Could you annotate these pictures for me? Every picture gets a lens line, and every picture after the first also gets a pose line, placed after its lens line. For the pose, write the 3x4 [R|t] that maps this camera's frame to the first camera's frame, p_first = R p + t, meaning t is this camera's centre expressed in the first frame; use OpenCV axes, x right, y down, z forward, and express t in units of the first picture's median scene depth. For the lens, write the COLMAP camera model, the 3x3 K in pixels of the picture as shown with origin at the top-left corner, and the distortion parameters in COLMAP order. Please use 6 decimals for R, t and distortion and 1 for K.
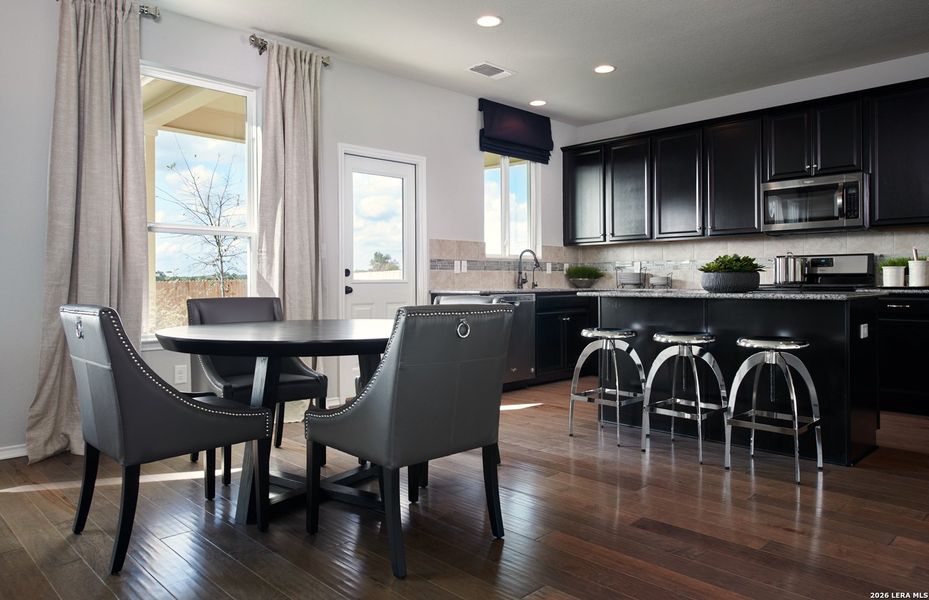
lens RADIAL K [[620.2, 0, 463.2], [0, 620.2, 296.3], [0, 0, 1]] dist [0.024447, 0.002356]
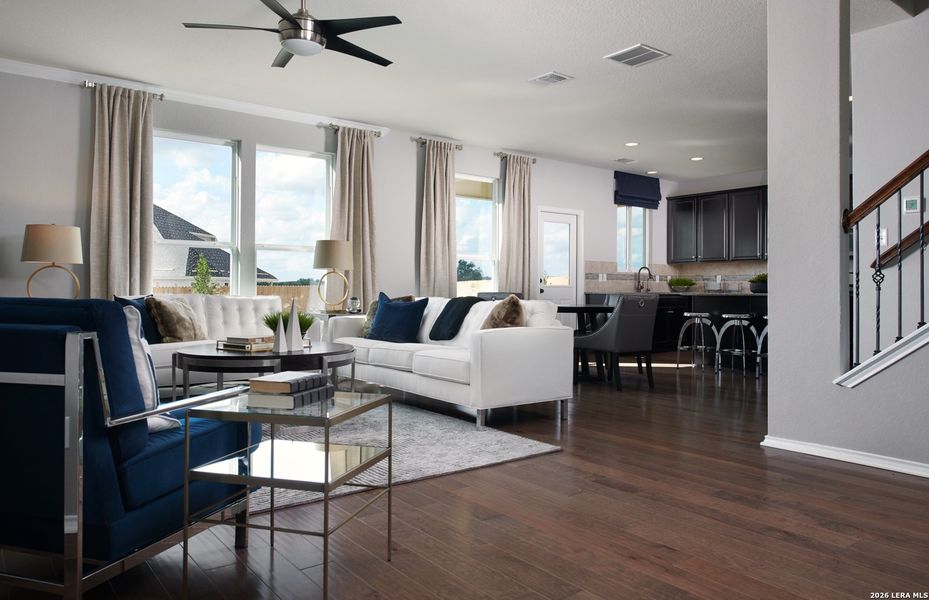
lens RADIAL K [[620.2, 0, 473.7], [0, 620.2, 294.0], [0, 0, 1]] dist [0.024447, 0.002356]
pose [[0.993141, 0.014695, -0.115992, -0.153600], [-0.016626, 0.999739, -0.015697, 0.025849], [0.115731, 0.017518, 0.993126, -0.651439]]
